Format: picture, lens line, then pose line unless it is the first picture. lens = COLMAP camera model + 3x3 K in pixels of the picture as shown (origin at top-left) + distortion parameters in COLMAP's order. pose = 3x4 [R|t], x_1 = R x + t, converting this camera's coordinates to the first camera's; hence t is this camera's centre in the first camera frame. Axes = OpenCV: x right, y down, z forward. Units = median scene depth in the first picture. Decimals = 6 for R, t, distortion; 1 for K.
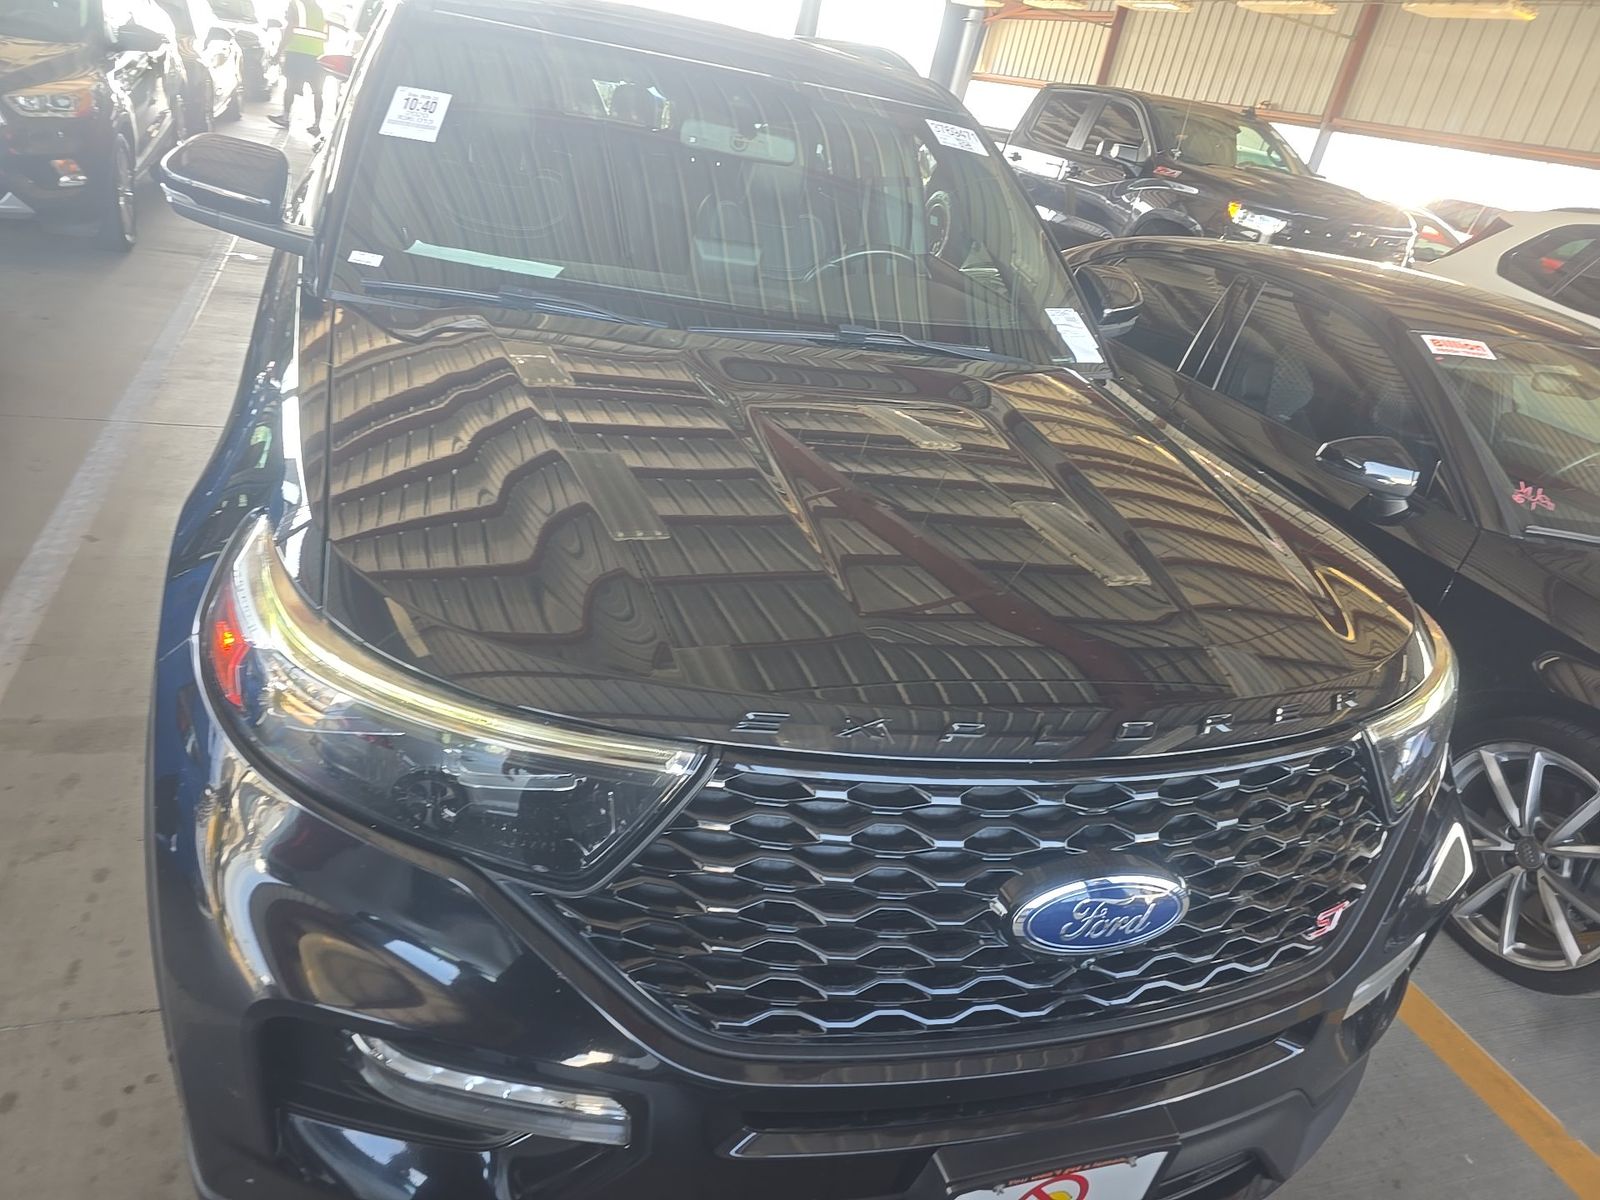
lens RADIAL K [[1170.4, 0, 800.0], [0, 1170.4, 600.0], [0, 0, 1]] dist [0.082165, 0.000146]
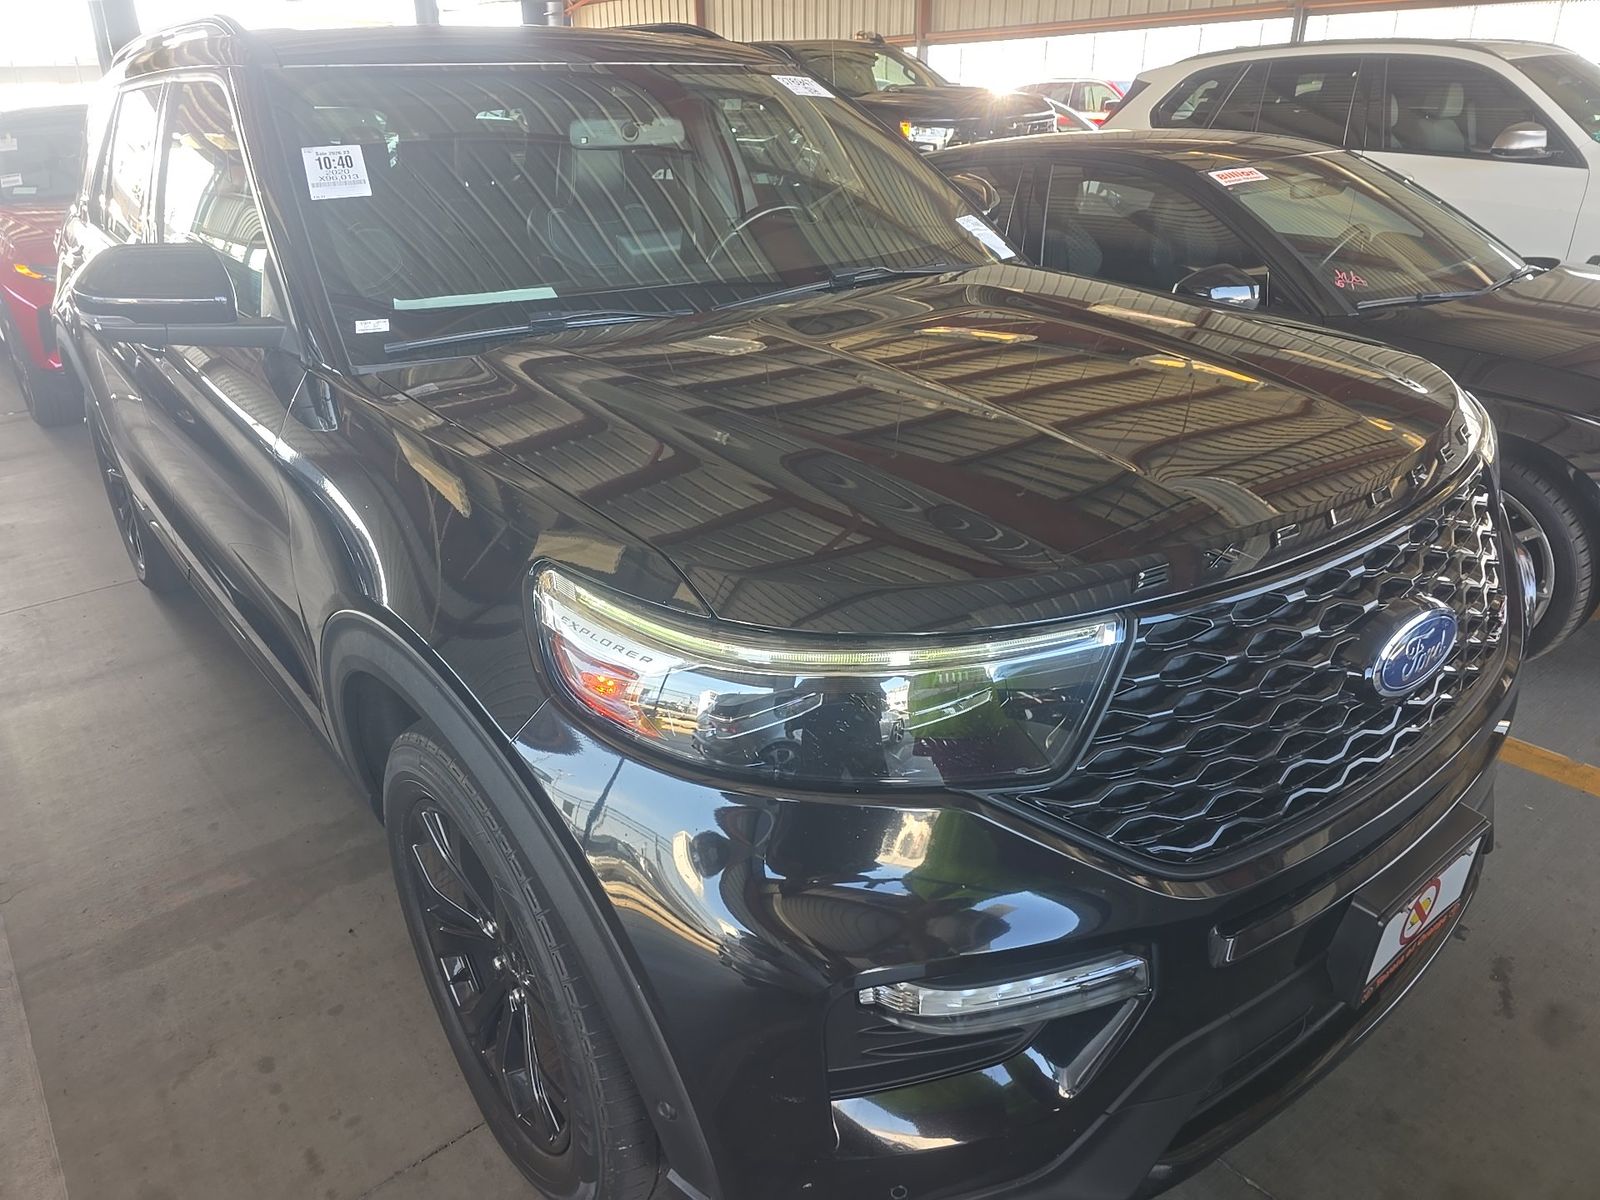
lens RADIAL K [[1170.4, 0, 800.0], [0, 1170.4, 600.0], [0, 0, 1]] dist [0.082165, 0.000146]
pose [[0.917333, -0.317799, 0.239801, -0.246433], [0.316053, 0.947588, 0.046775, -0.012038], [-0.242097, 0.032882, 0.969695, 0.006081]]
